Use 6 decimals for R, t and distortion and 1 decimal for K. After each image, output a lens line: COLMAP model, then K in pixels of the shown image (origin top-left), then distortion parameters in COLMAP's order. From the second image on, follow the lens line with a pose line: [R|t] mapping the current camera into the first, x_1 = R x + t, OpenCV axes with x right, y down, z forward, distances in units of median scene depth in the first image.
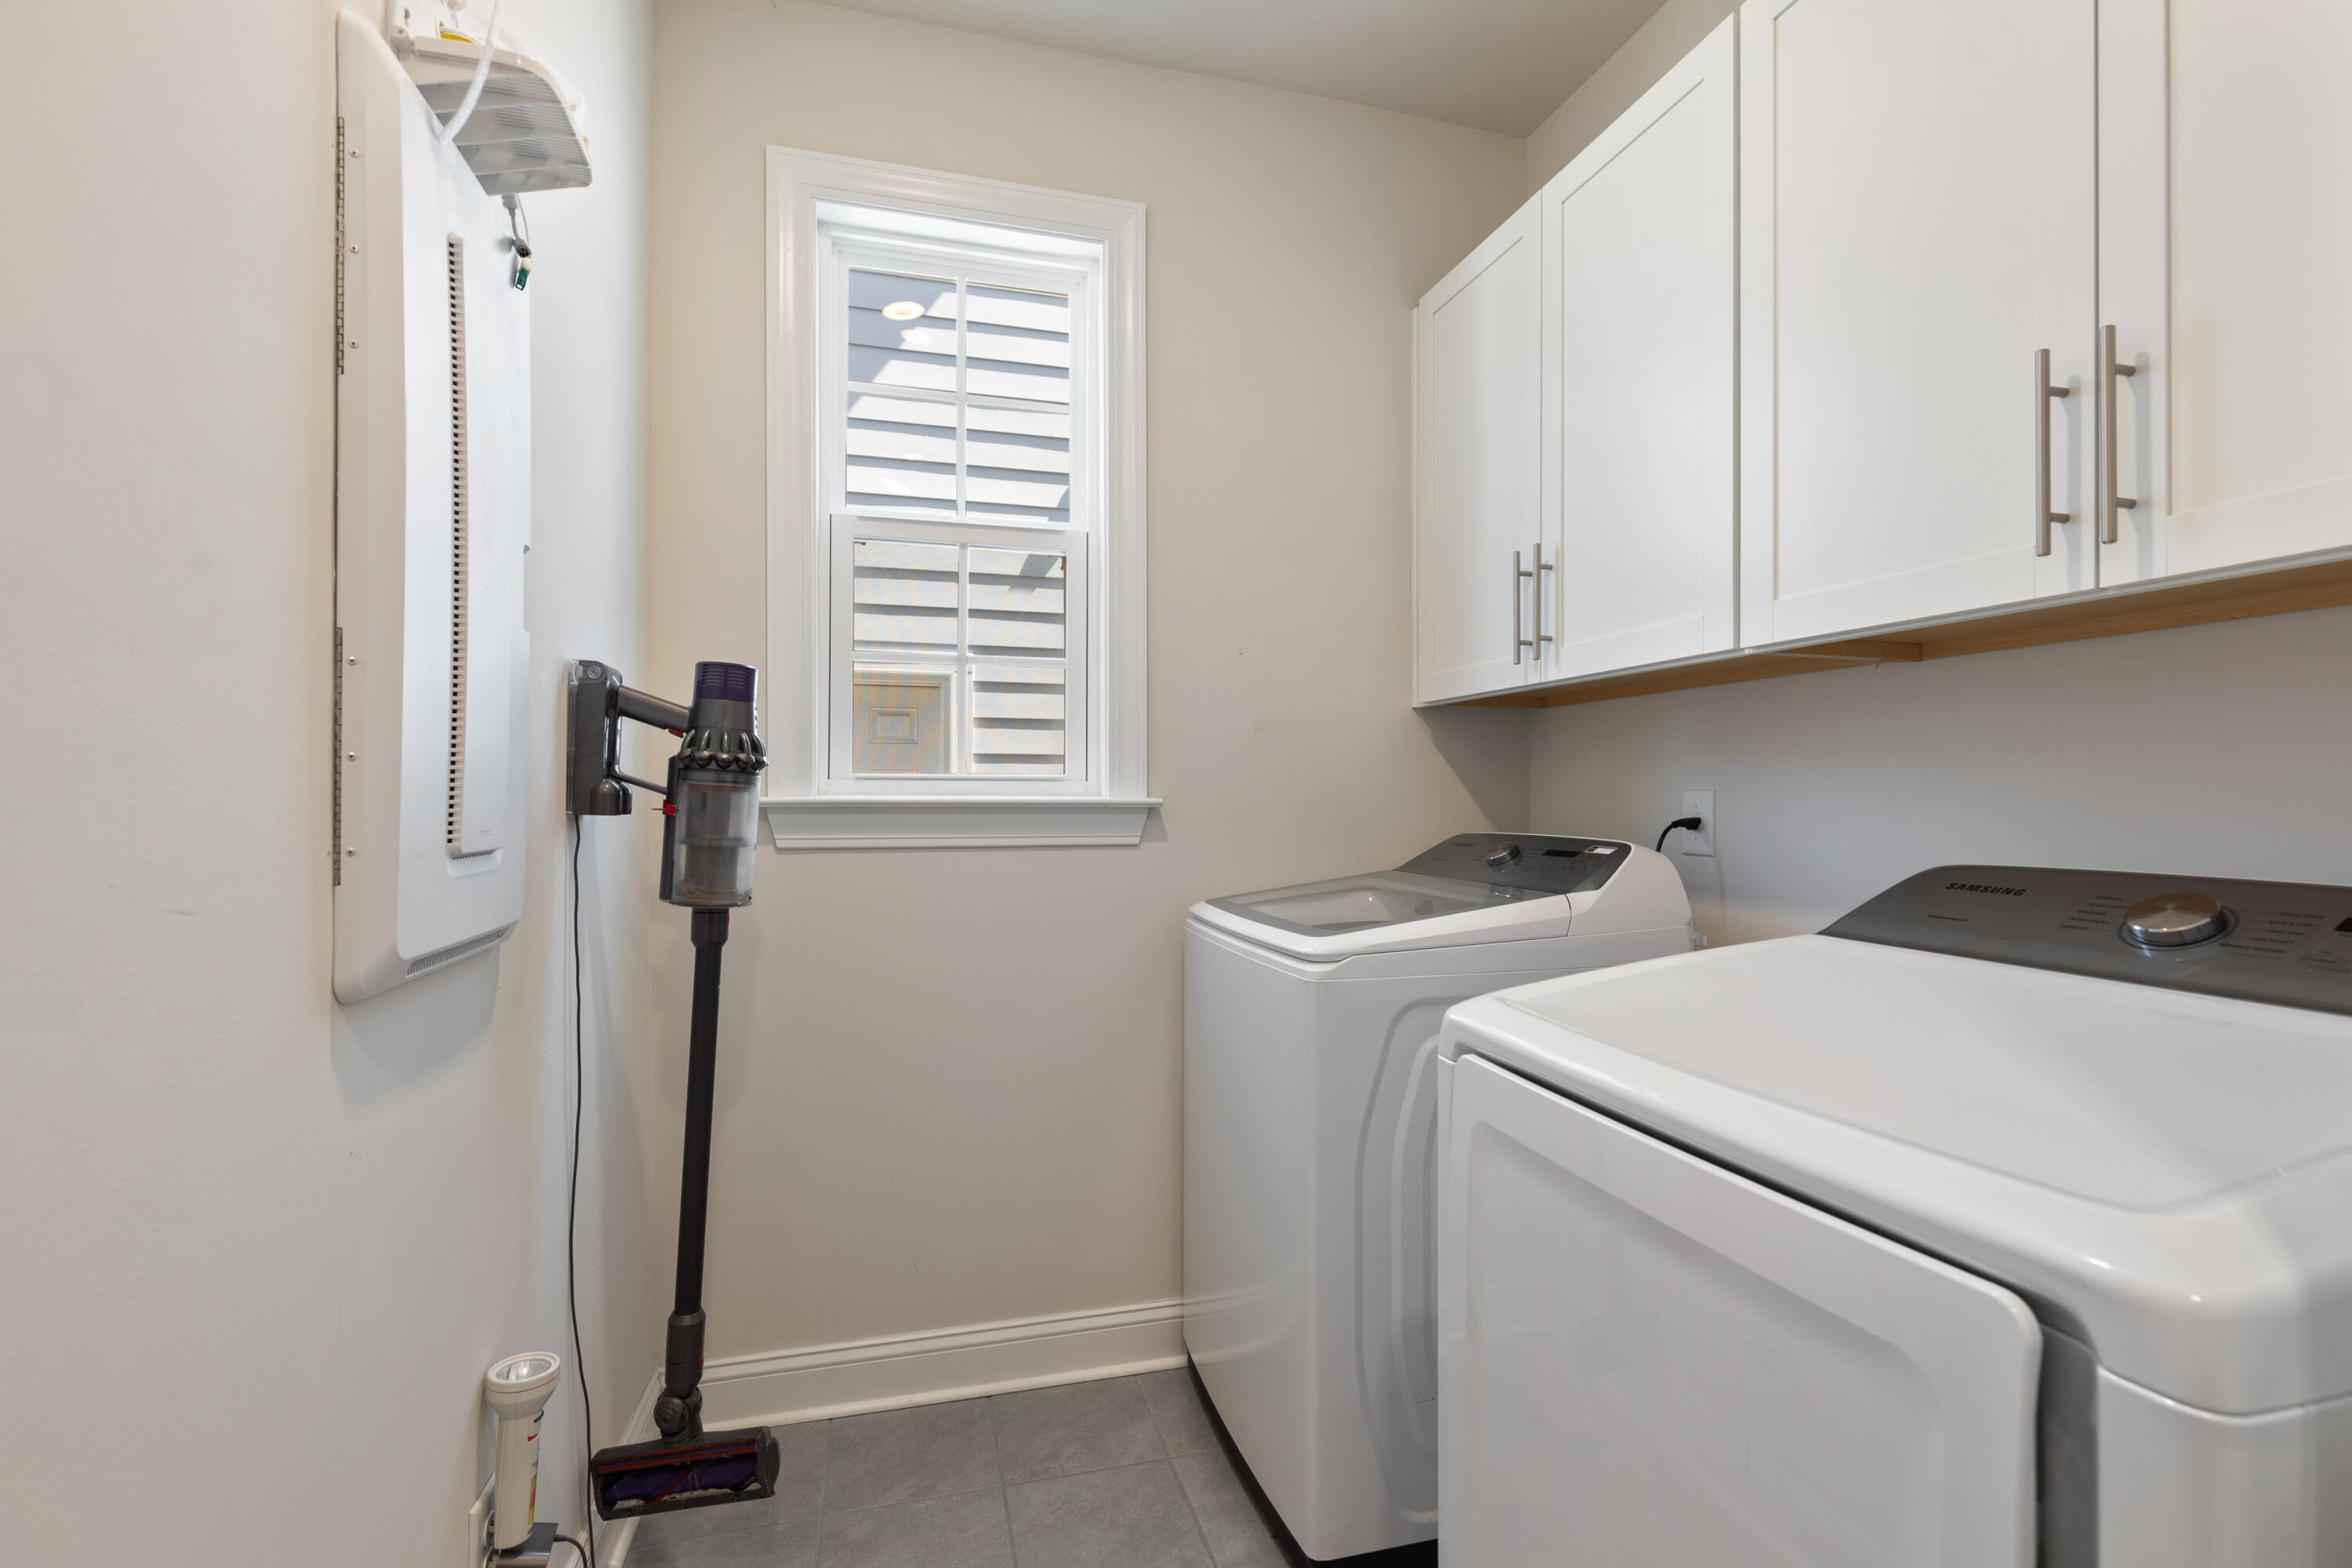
lens RADIAL K [[1073.0, 0, 1184.9], [0, 1073.0, 786.8], [0, 0, 1]] dist [0.003708, 0.000878]
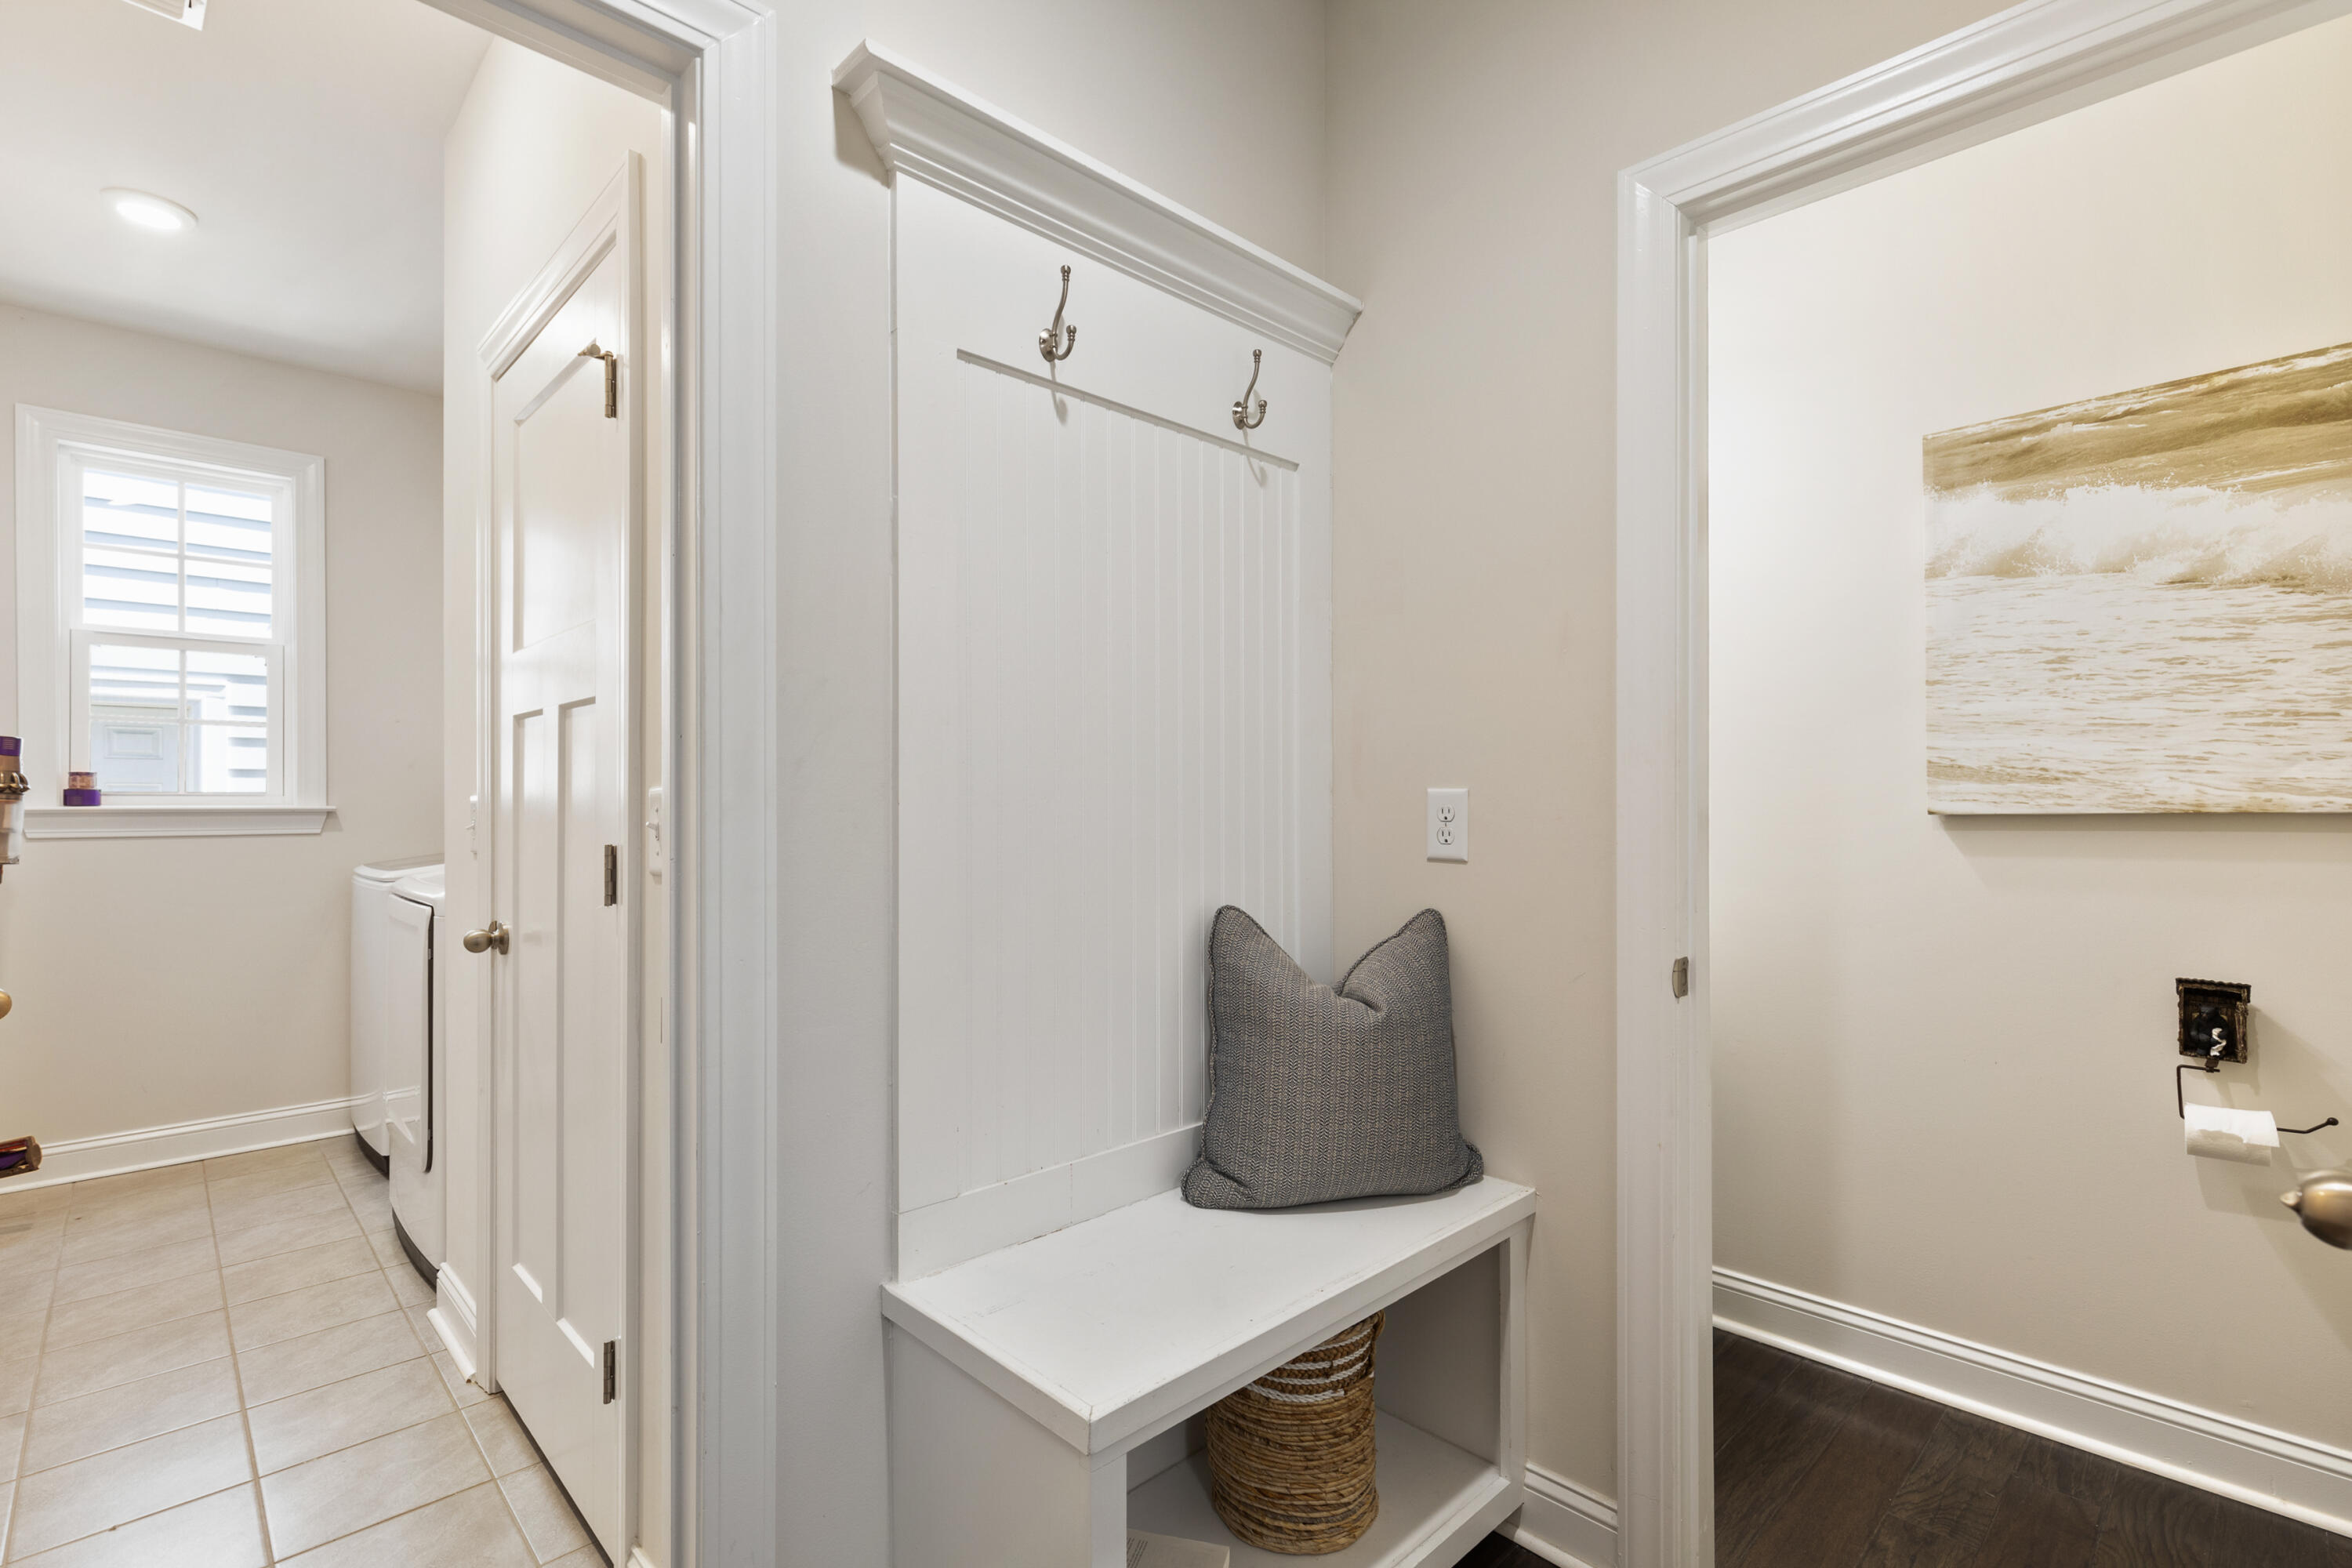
lens RADIAL K [[1073.0, 0, 1158.3], [0, 1073.0, 795.8], [0, 0, 1]] dist [0.003708, 0.000878]
pose [[0.883215, -0.002275, 0.468962, 0.337316], [0.001180, 0.999996, 0.002629, -0.008441], [-0.468966, -0.001768, 0.883214, -1.145111]]
